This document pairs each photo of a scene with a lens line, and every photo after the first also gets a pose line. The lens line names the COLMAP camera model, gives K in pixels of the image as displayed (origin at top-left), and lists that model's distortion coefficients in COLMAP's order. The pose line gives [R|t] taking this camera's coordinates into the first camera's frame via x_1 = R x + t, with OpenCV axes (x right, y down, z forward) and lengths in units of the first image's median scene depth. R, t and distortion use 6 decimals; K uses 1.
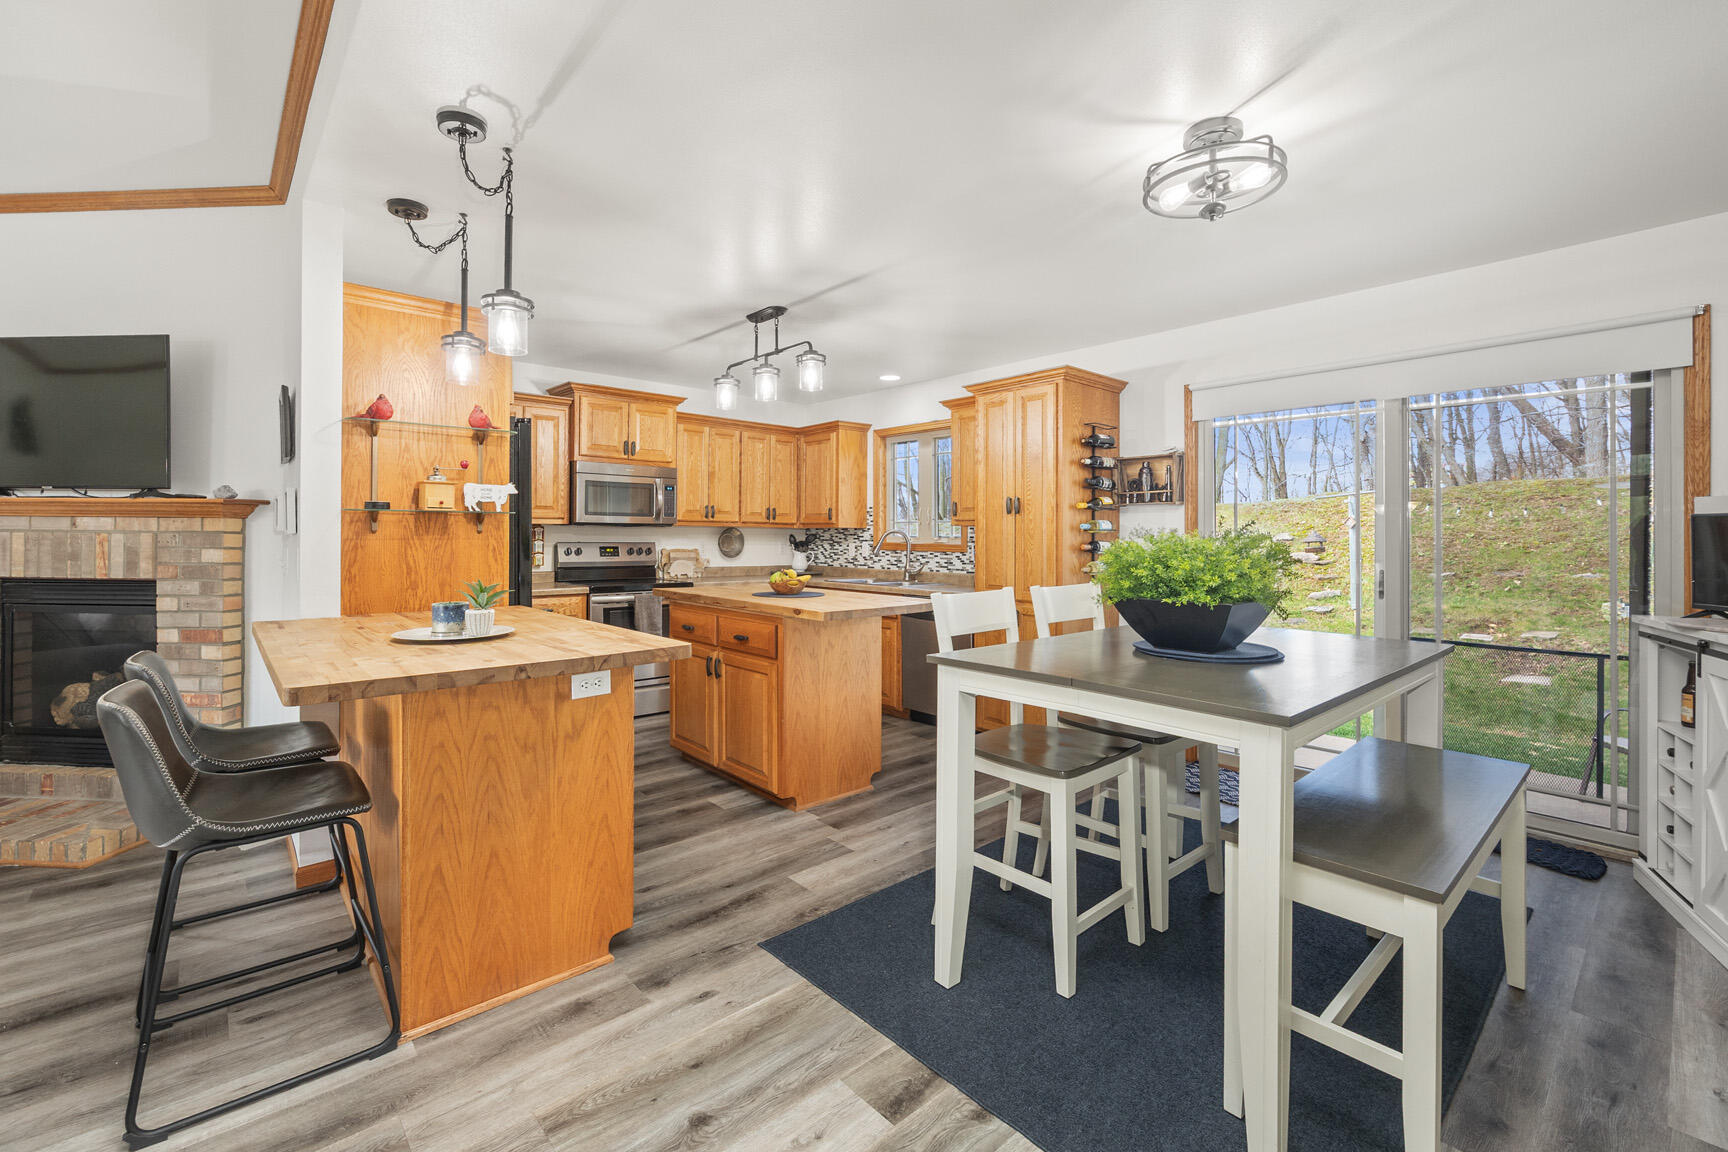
lens RADIAL K [[742.7, 0, 834.8], [0, 742.7, 533.2], [0, 0, 1]] dist [-0.003059, 0.000329]
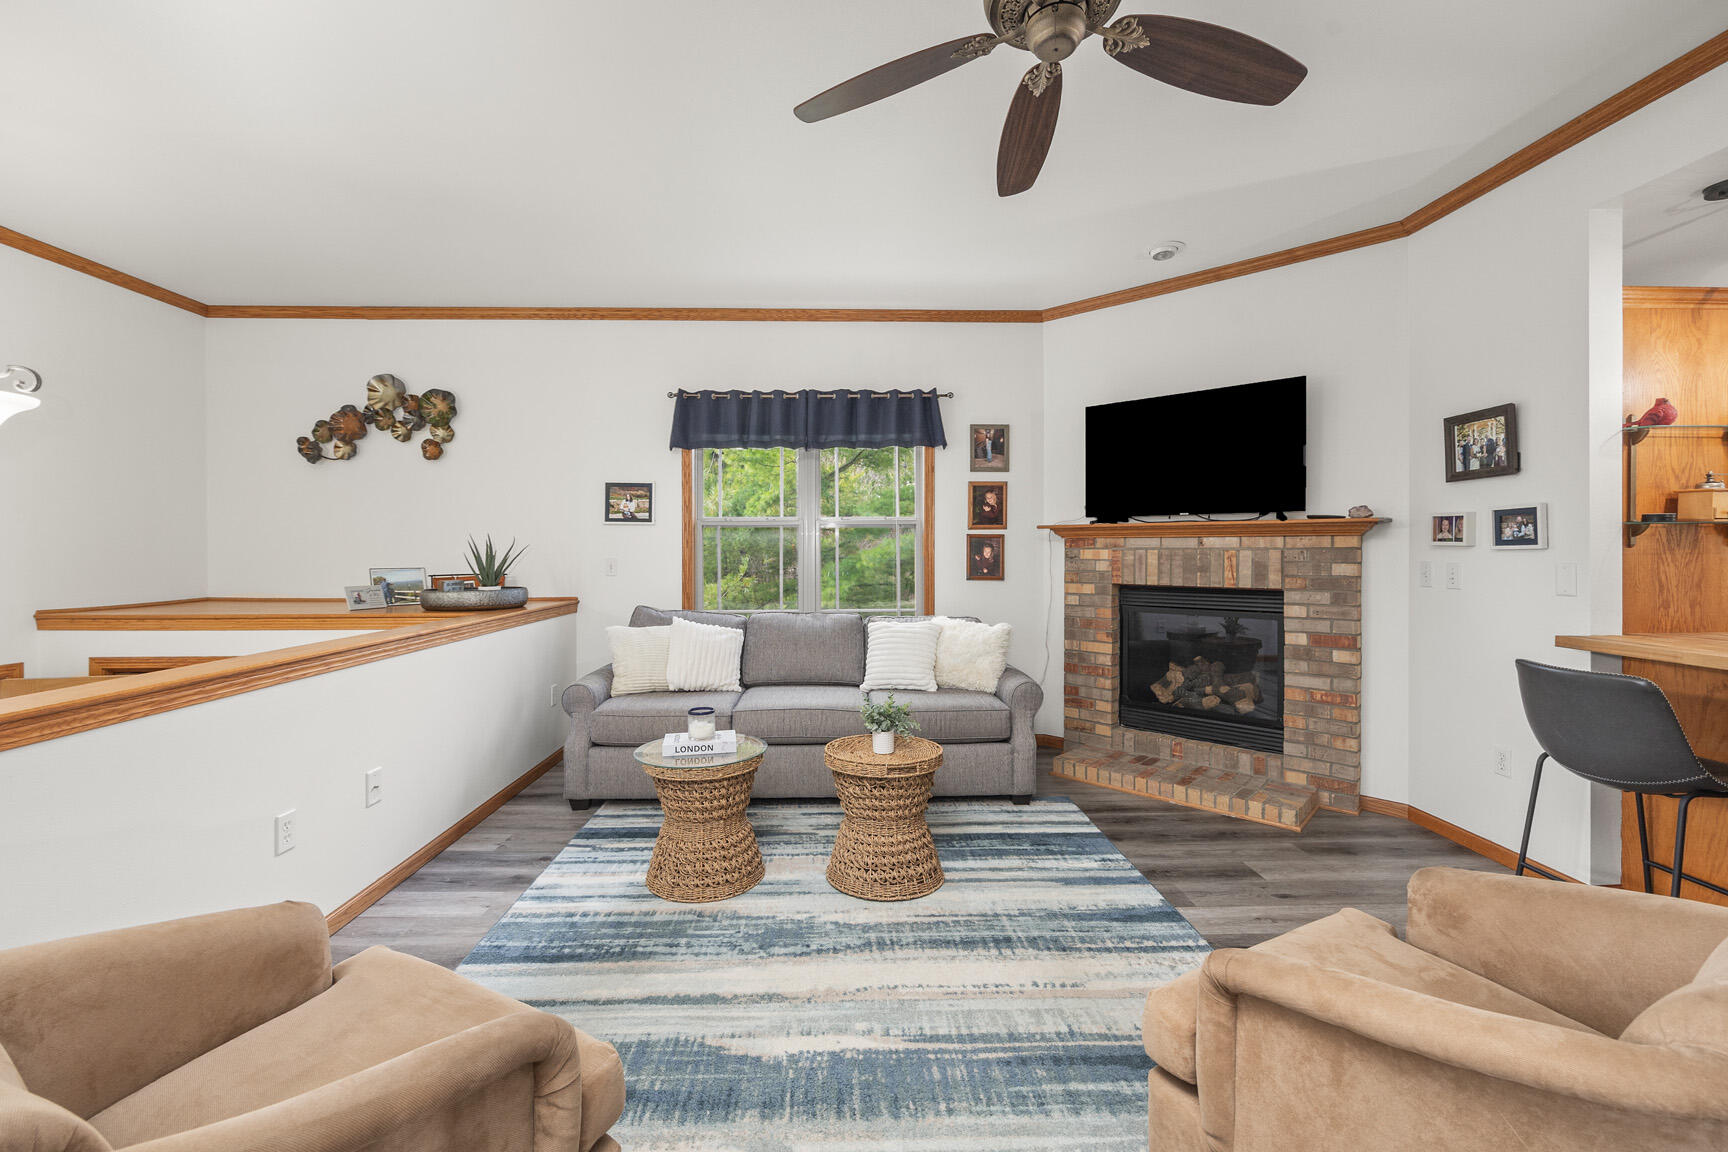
lens RADIAL K [[722.4, 0, 855.7], [0, 722.4, 556.1], [0, 0, 1]] dist [-0.003727, -0.000176]
pose [[0.775967, -0.002752, -0.630768, -0.634075], [0.010338, 0.999912, 0.008355, -0.005585], [0.630689, -0.013004, 0.775927, -0.260757]]
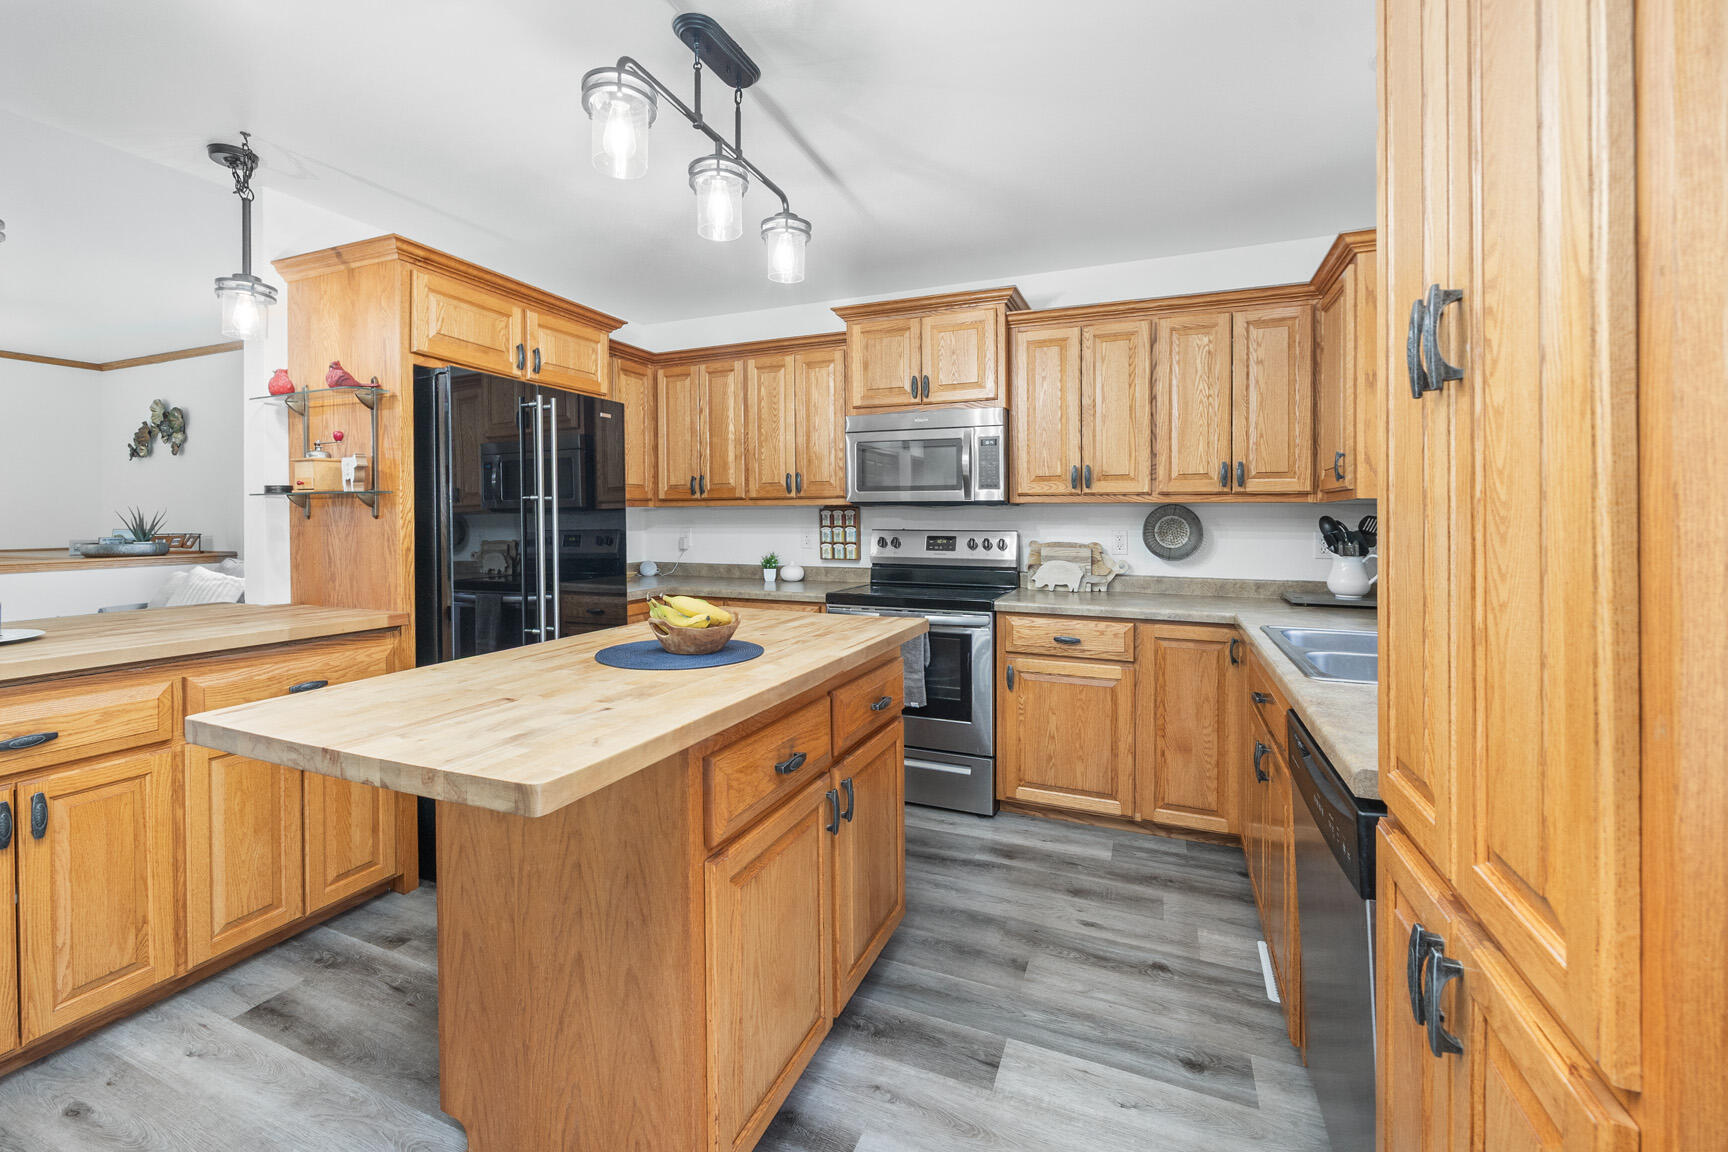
lens RADIAL K [[724.6, 0, 836.2], [0, 724.6, 520.0], [0, 0, 1]] dist [-0.000908, -0.000057]
pose [[0.436066, -0.003707, -0.899907, 0.388675], [0.004898, 0.999986, -0.001746, 0.005881], [0.899901, -0.003646, 0.436078, 0.947803]]
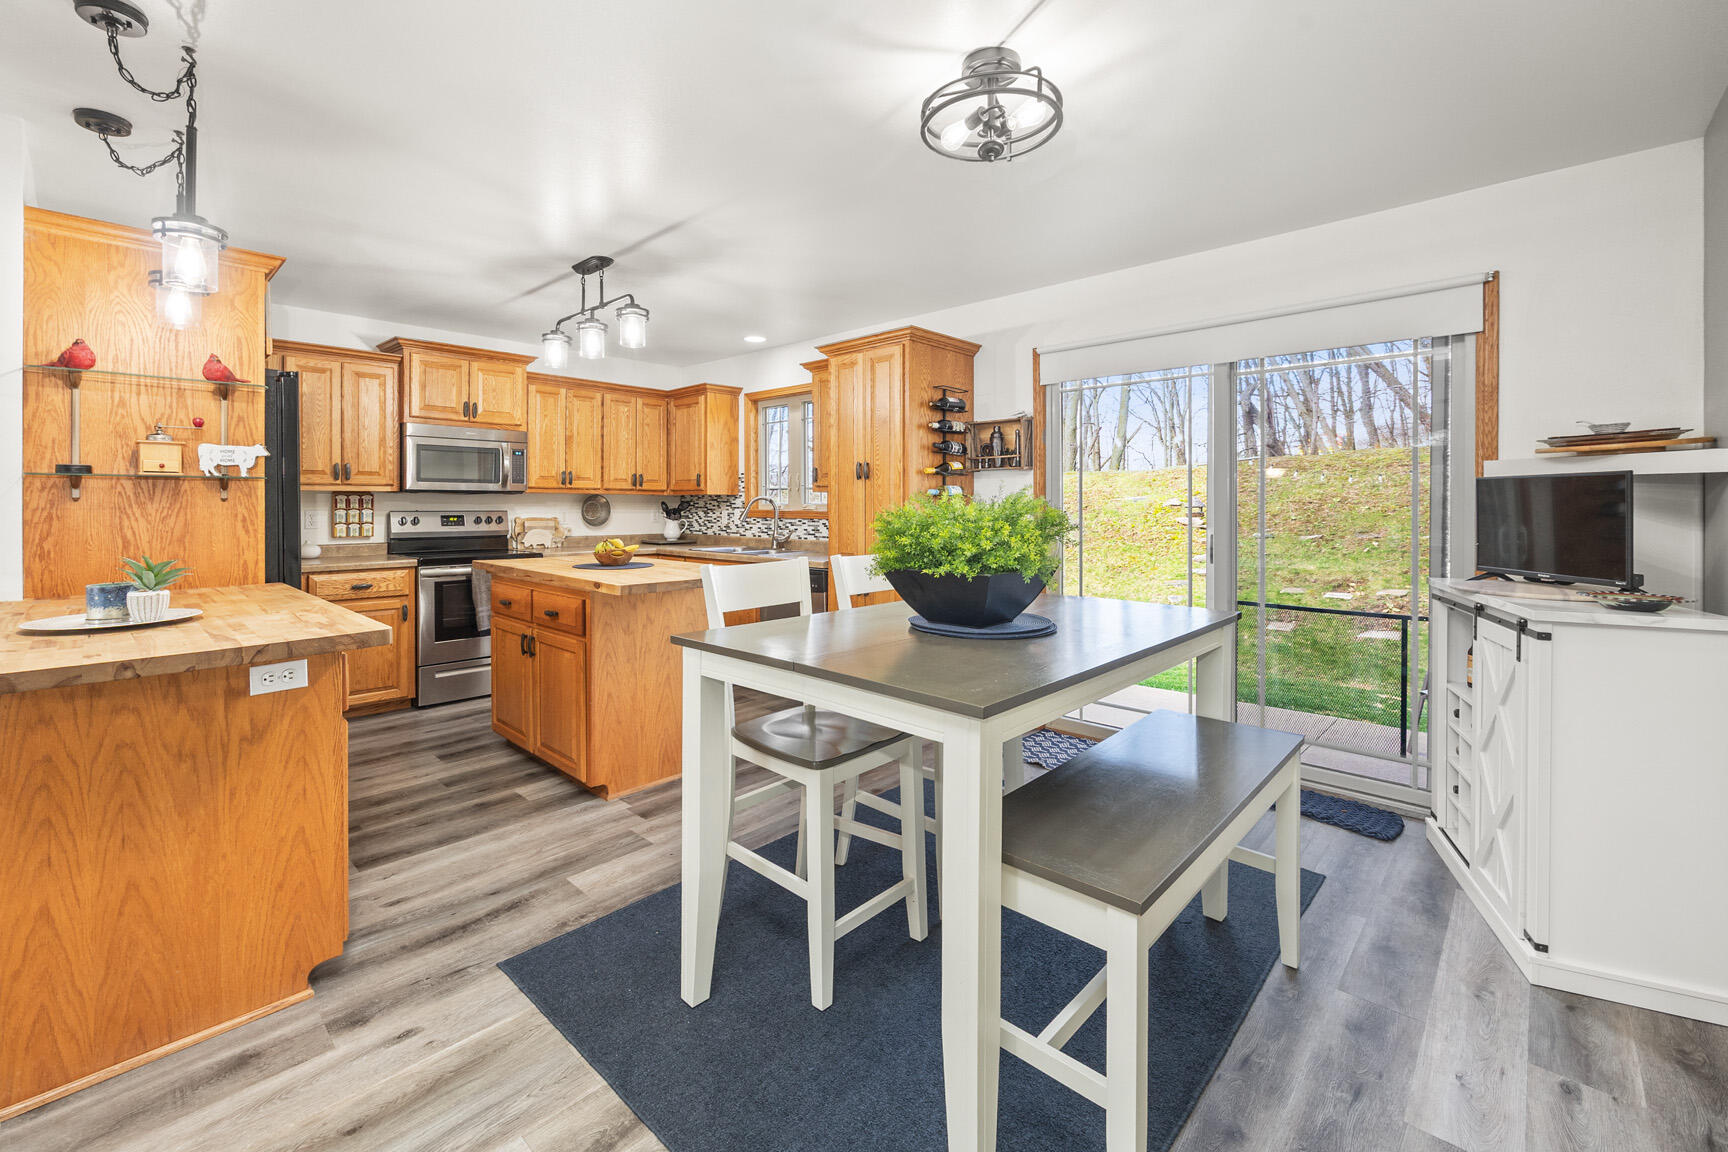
lens RADIAL K [[733.2, 0, 836.0], [0, 733.2, 505.4], [0, 0, 1]] dist [-0.002979, 0.000303]
pose [[0.995708, -0.004647, 0.092429, 0.138006], [0.004030, 0.999968, 0.006860, 0.001597], [-0.092458, -0.006458, 0.995696, 0.060606]]
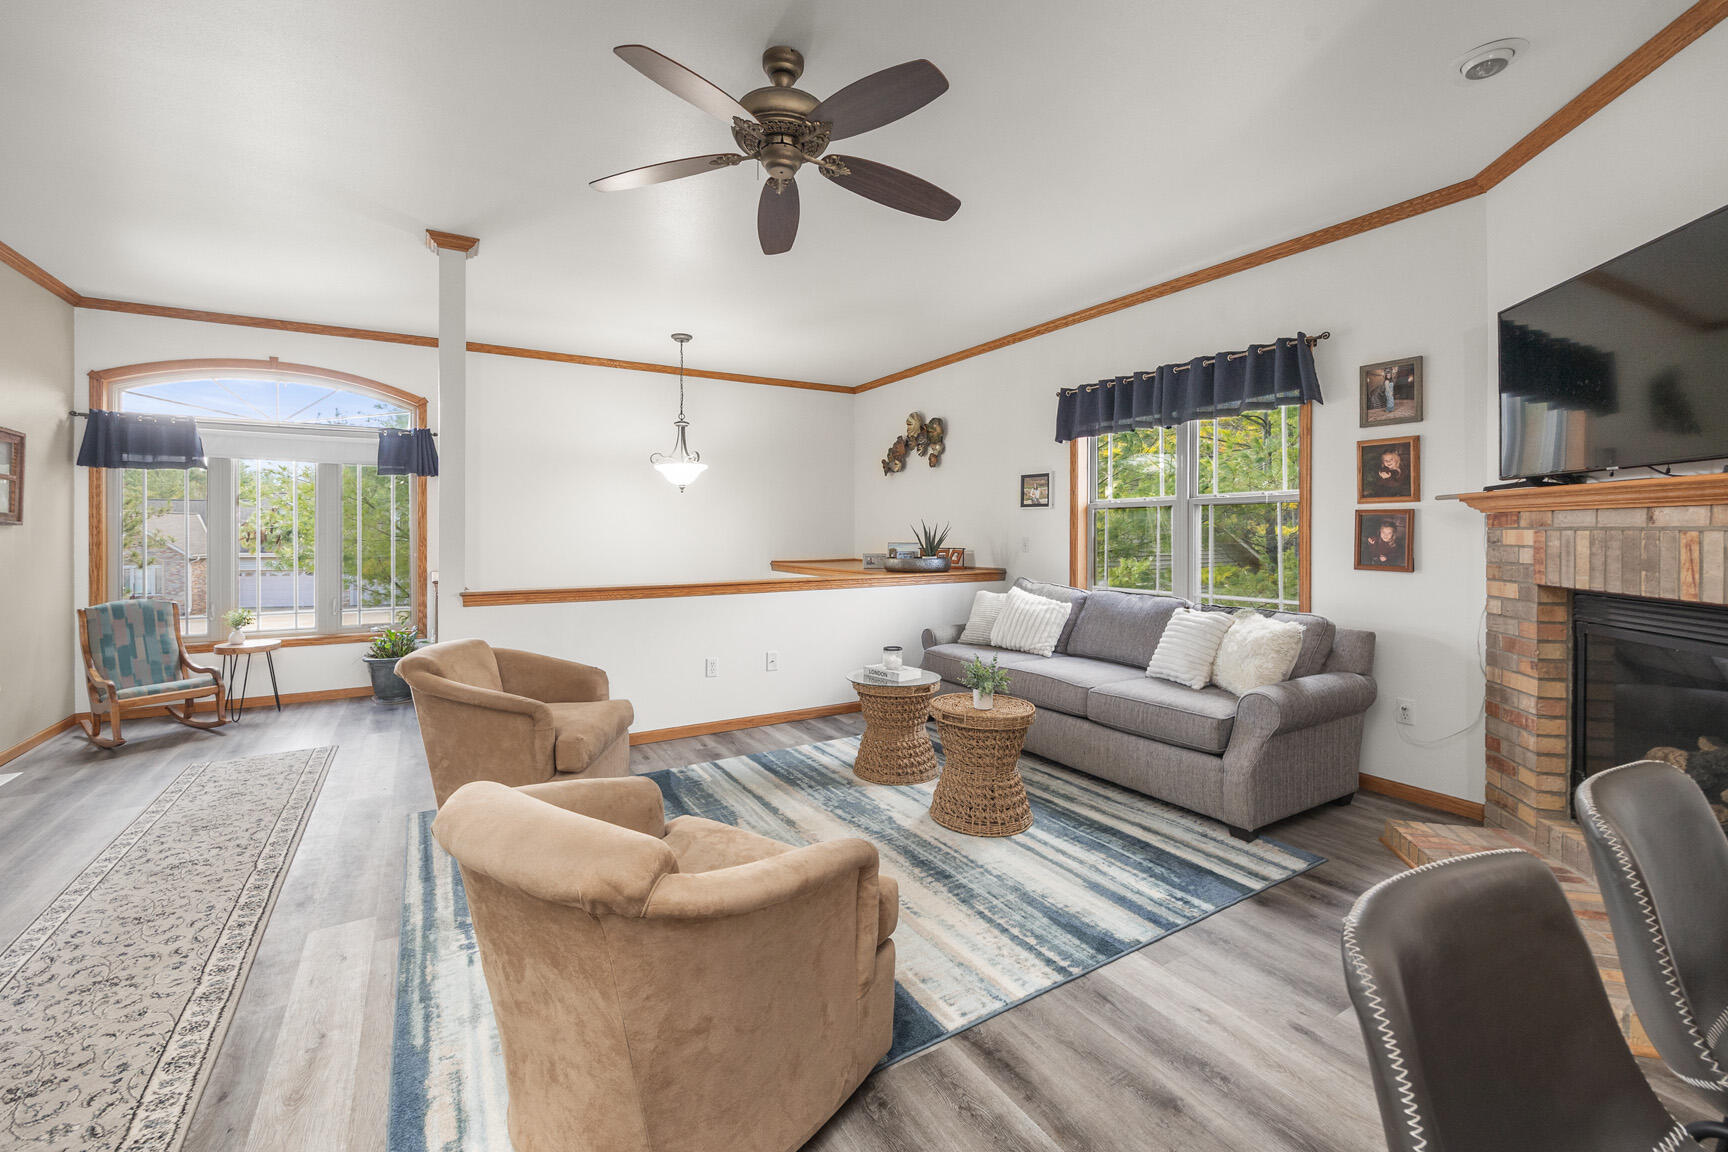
lens RADIAL K [[712.8, 0, 843.8], [0, 712.8, 534.5], [0, 0, 1]] dist [-0.003602, -0.000003]
pose [[-0.176078, -0.001809, -0.984375, -0.218264], [0.005883, 0.999979, -0.002890, 0.000210], [0.984359, -0.006300, -0.176064, 0.334951]]
